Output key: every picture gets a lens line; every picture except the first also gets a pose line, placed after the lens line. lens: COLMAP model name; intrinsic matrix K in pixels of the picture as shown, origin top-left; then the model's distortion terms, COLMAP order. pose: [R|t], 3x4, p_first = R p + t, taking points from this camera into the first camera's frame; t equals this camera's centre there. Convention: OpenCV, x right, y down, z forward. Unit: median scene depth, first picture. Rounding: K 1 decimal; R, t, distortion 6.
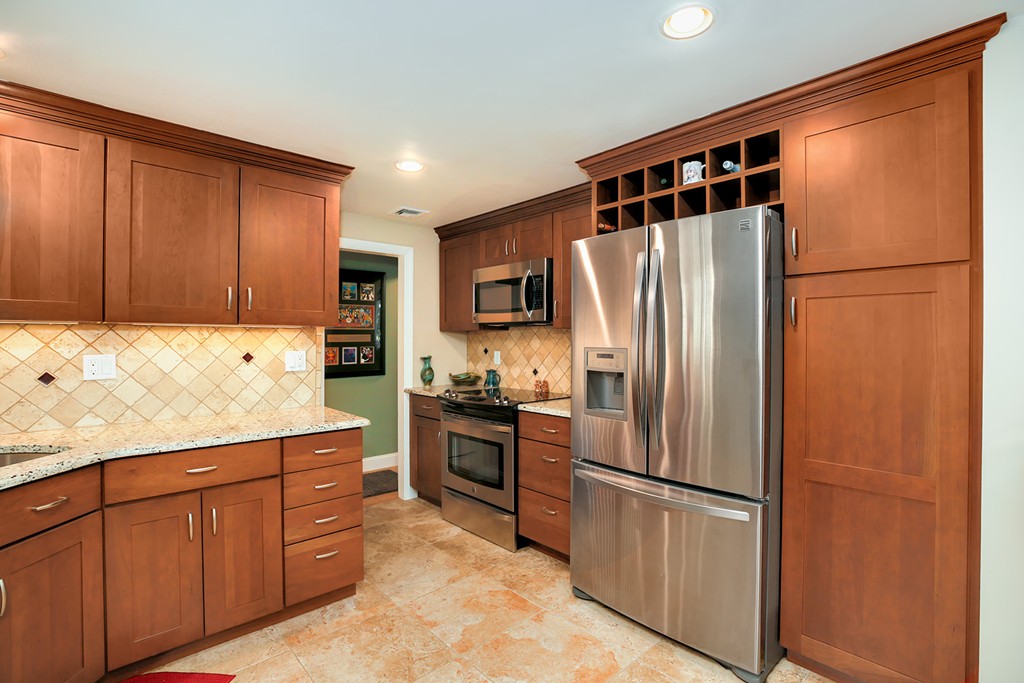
lens RADIAL K [[474.6, 0, 521.4], [0, 474.6, 341.5], [0, 0, 1]] dist [-0.030078, 0.008066]
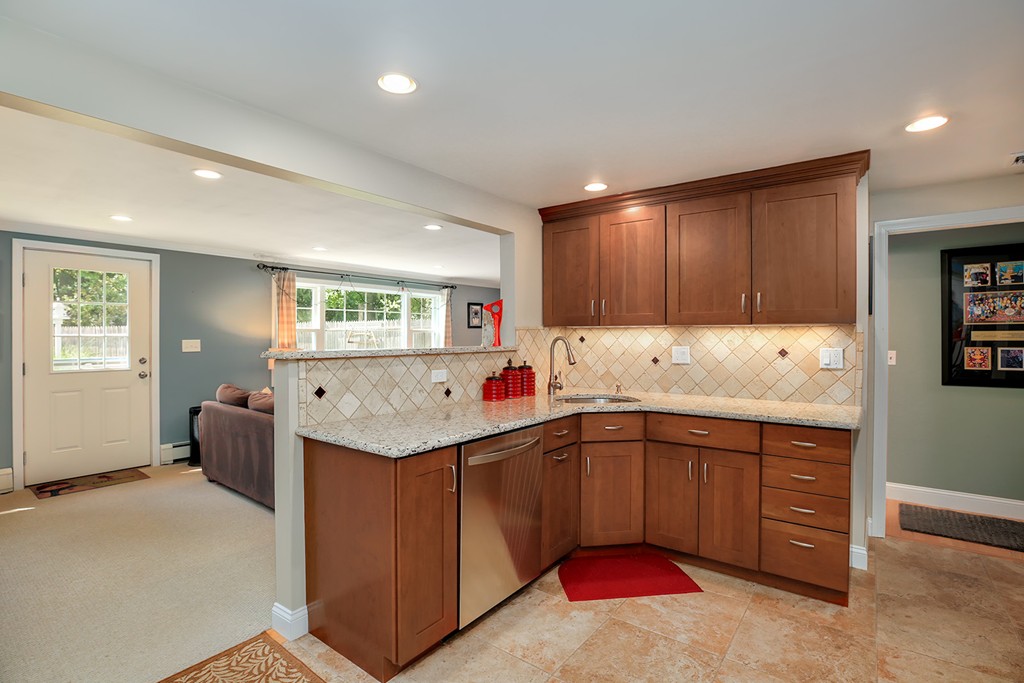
lens RADIAL K [[474.6, 0, 498.6], [0, 474.6, 335.9], [0, 0, 1]] dist [-0.030078, 0.008066]
pose [[0.182785, 0.002758, -0.983149, 0.467589], [-0.007957, 0.999967, 0.001326, -0.002755], [0.983121, 0.007581, 0.182801, 0.145304]]
